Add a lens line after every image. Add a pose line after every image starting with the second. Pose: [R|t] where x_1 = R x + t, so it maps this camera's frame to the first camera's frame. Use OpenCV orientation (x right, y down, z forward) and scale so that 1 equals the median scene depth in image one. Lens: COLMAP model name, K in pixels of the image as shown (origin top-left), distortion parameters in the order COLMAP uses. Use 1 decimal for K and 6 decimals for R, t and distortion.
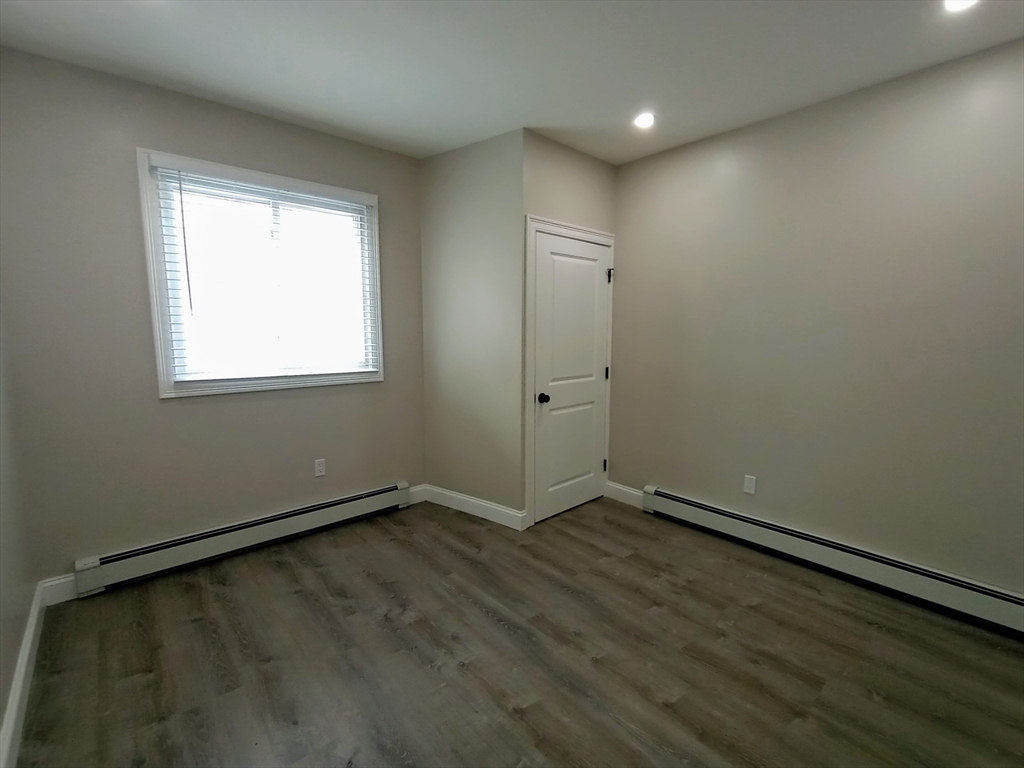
lens RADIAL K [[464.8, 0, 521.7], [0, 464.8, 386.1], [0, 0, 1]] dist [0.002216, -0.001059]
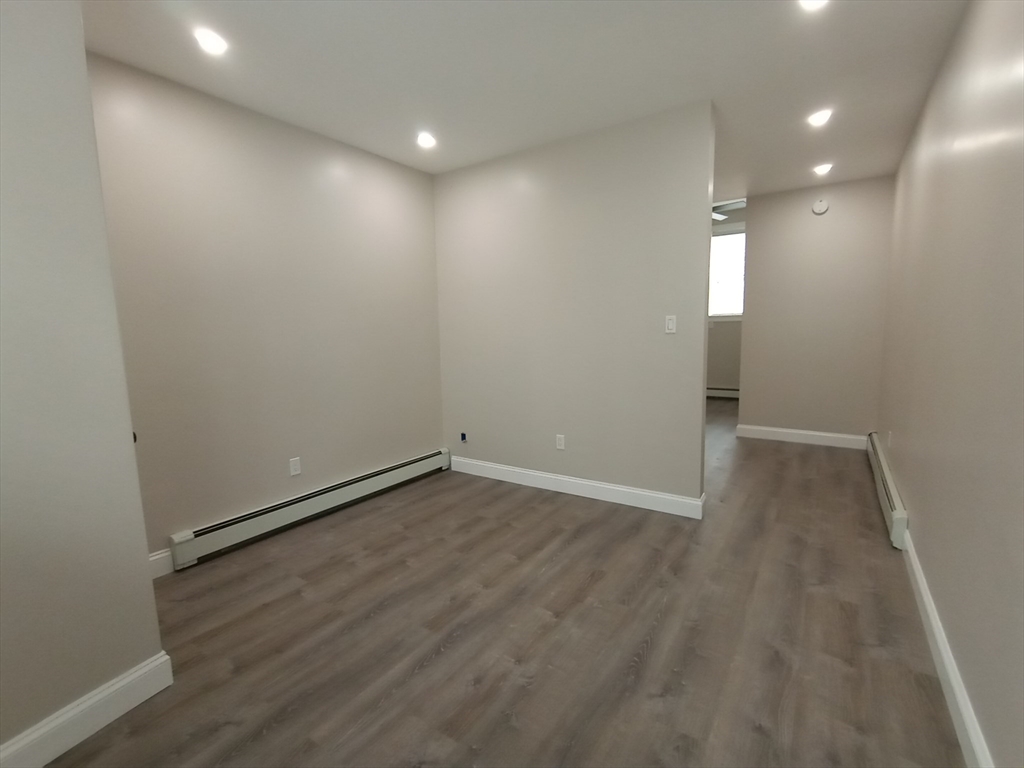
lens RADIAL K [[464.8, 0, 521.7], [0, 464.8, 386.1], [0, 0, 1]] dist [0.002216, -0.001059]
pose [[-0.246869, -0.119733, 0.961623, -0.755425], [0.141716, 0.977208, 0.158055, -0.070833], [-0.958630, 0.175296, -0.224274, 0.867414]]
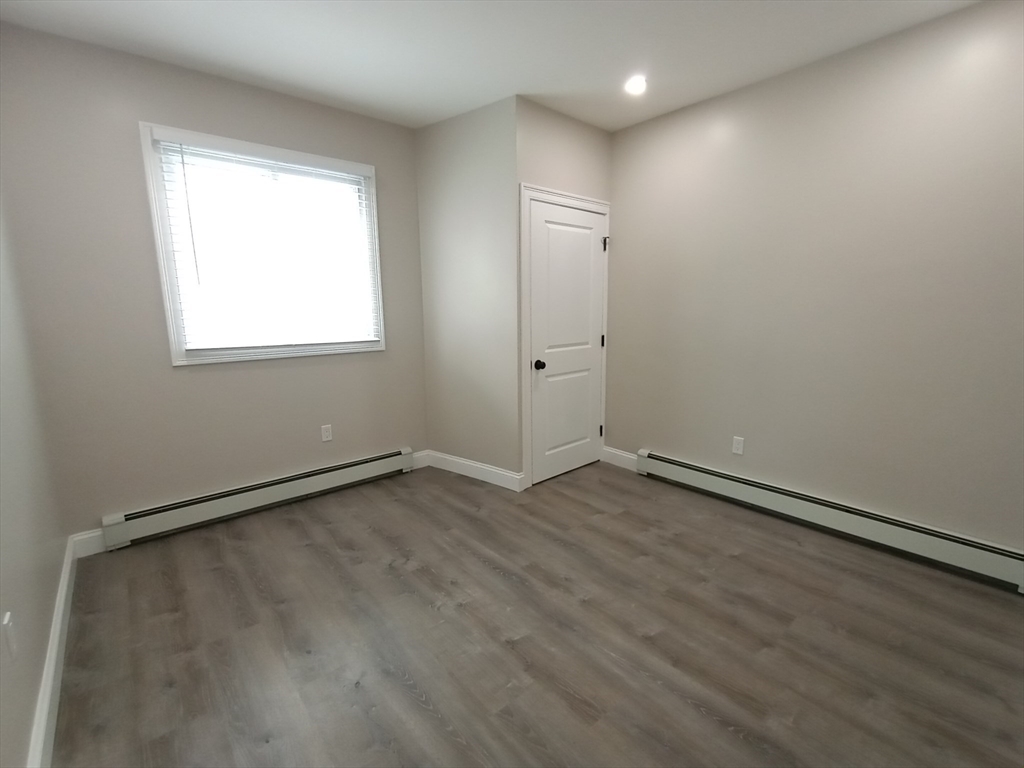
lens RADIAL K [[464.8, 0, 521.7], [0, 464.8, 386.1], [0, 0, 1]] dist [0.002216, -0.001059]
pose [[0.999854, -0.008460, -0.014868, 0.028865], [0.009203, 0.998675, 0.050640, 0.027151], [0.014420, -0.050769, 0.998606, -0.044375]]
